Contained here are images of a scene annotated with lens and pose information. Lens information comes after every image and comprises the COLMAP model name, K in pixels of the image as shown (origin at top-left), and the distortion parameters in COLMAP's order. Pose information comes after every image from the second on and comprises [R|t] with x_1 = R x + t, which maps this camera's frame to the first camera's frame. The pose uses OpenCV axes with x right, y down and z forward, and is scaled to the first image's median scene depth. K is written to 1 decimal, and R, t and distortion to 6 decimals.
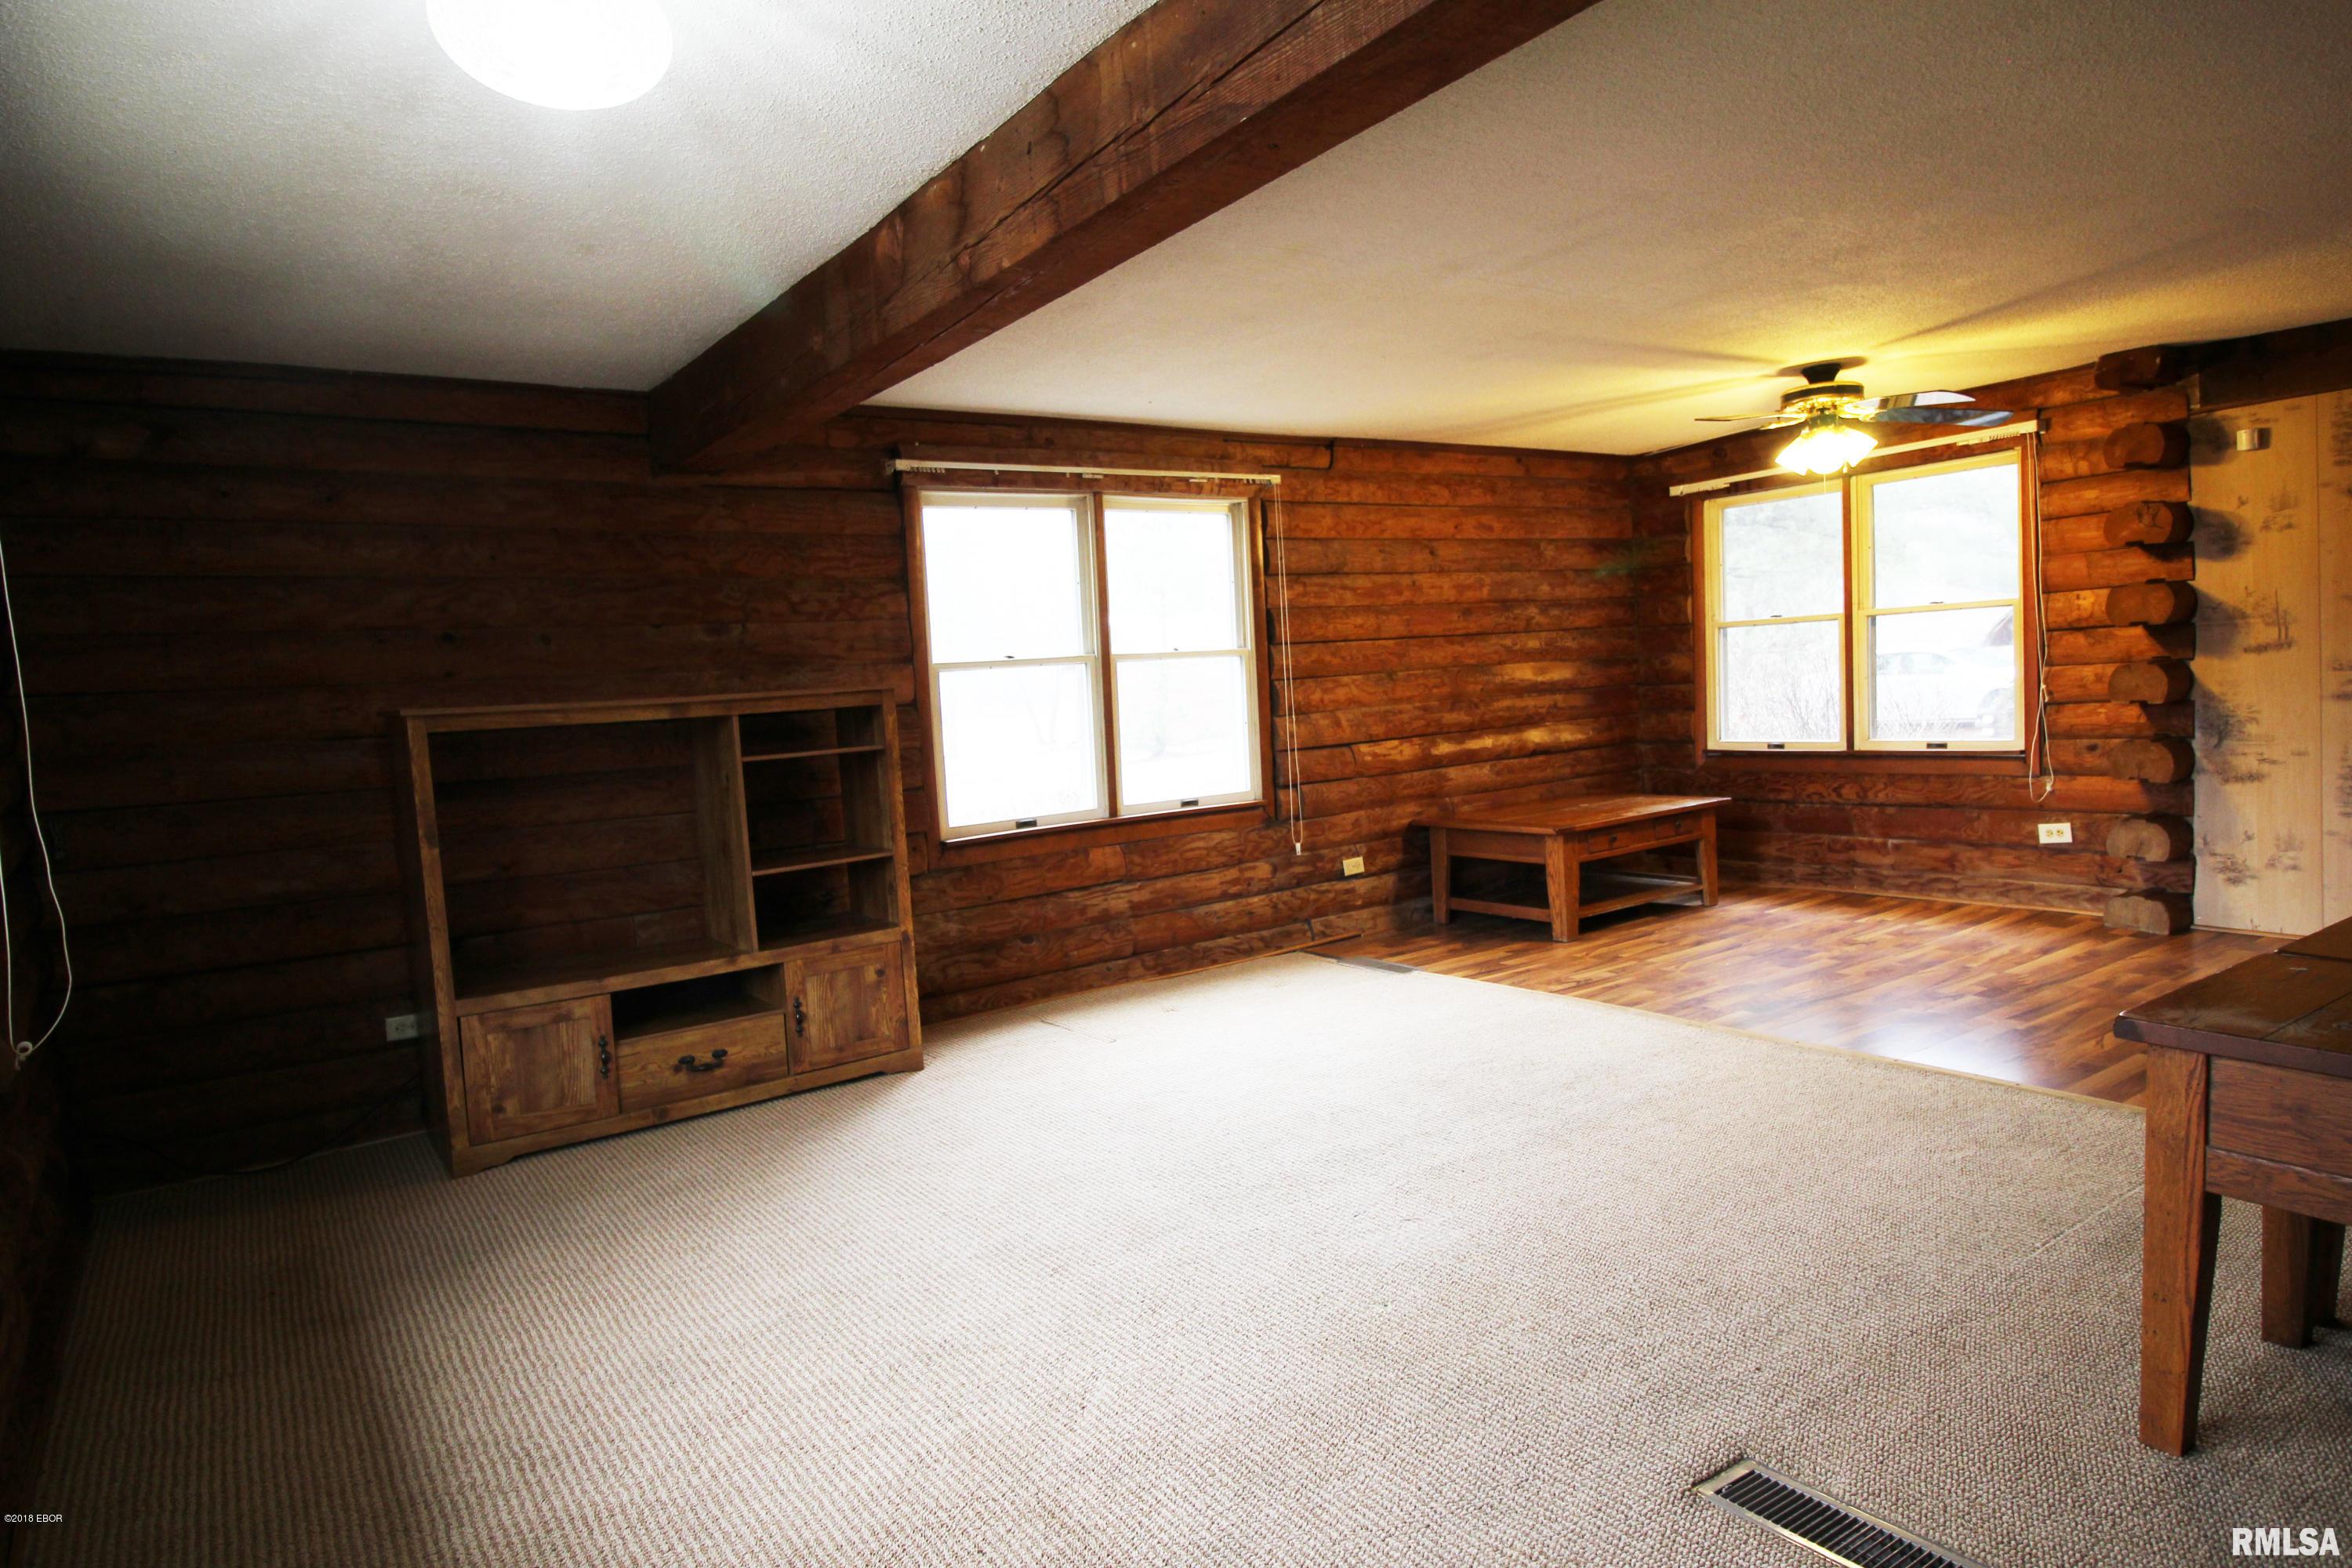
lens RADIAL K [[1382.8, 0, 1189.2], [0, 1382.8, 794.0], [0, 0, 1]] dist [0.007808, -0.011723]
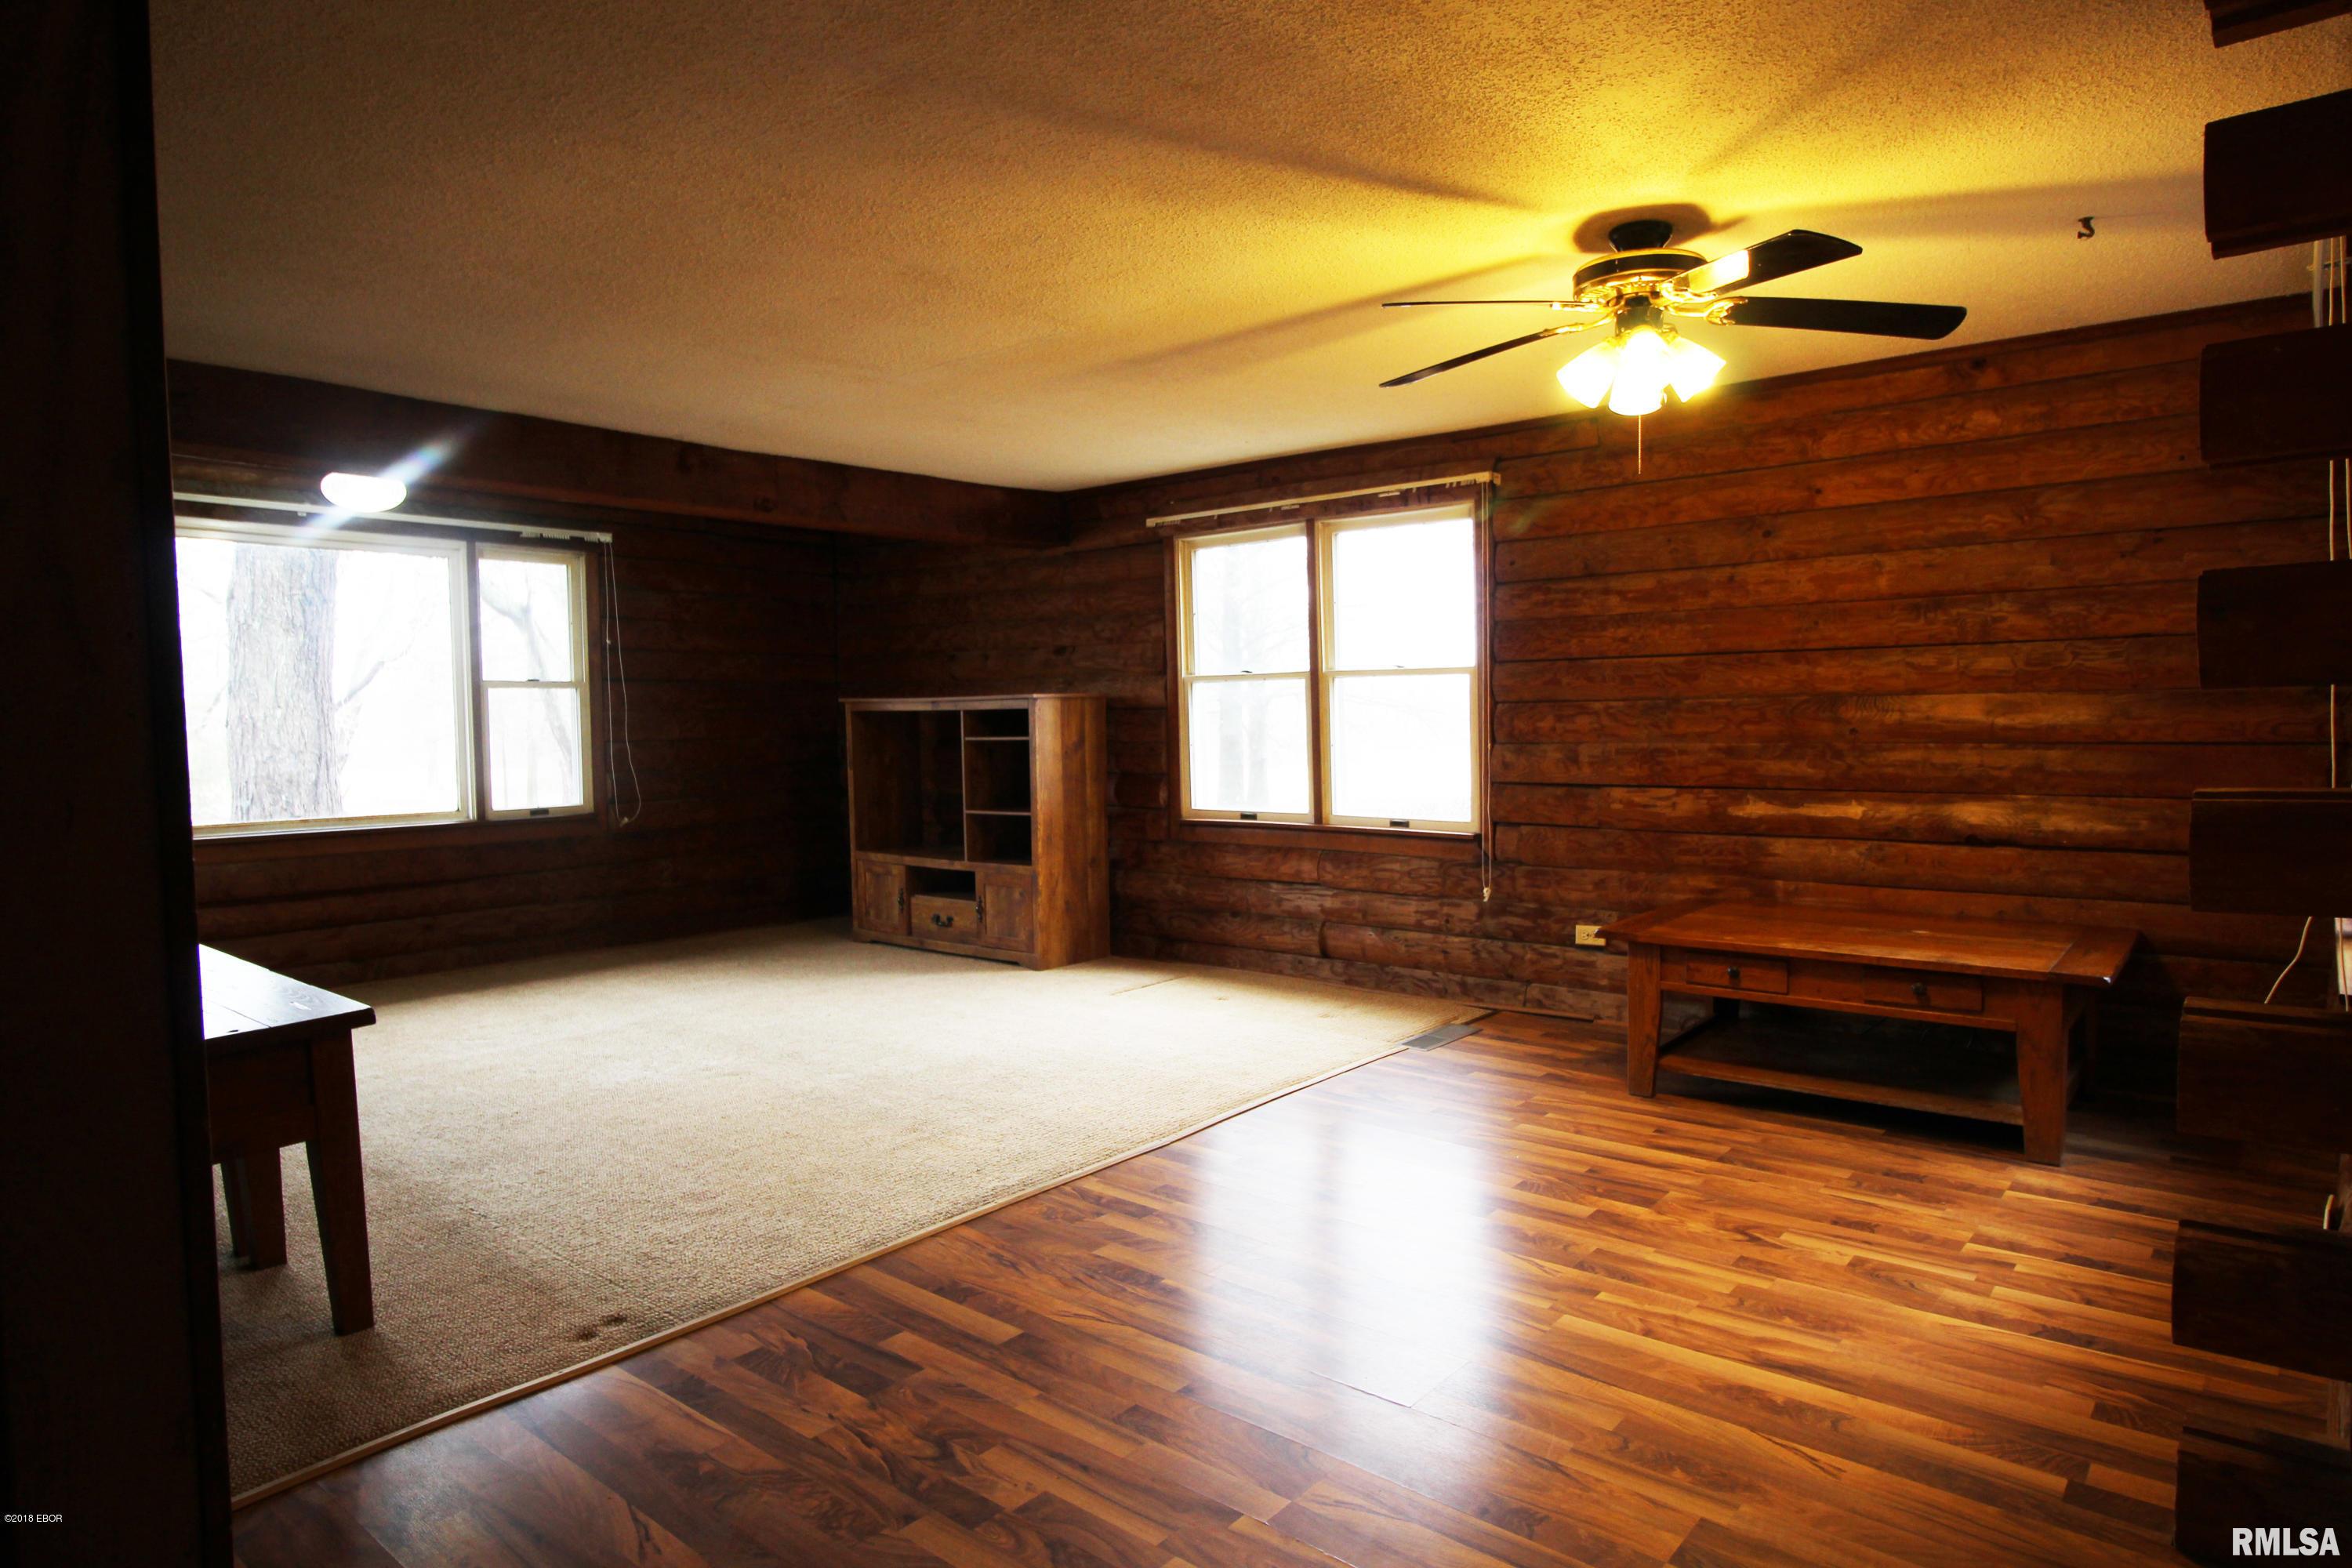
lens RADIAL K [[1382.8, 0, 1176.7], [0, 1382.8, 787.5], [0, 0, 1]] dist [0.007808, -0.011723]
pose [[0.242577, 0.113612, -0.963457, 0.902161], [-0.079798, 0.992090, 0.096897, -0.101172], [0.966845, 0.053377, 0.249724, 0.603329]]
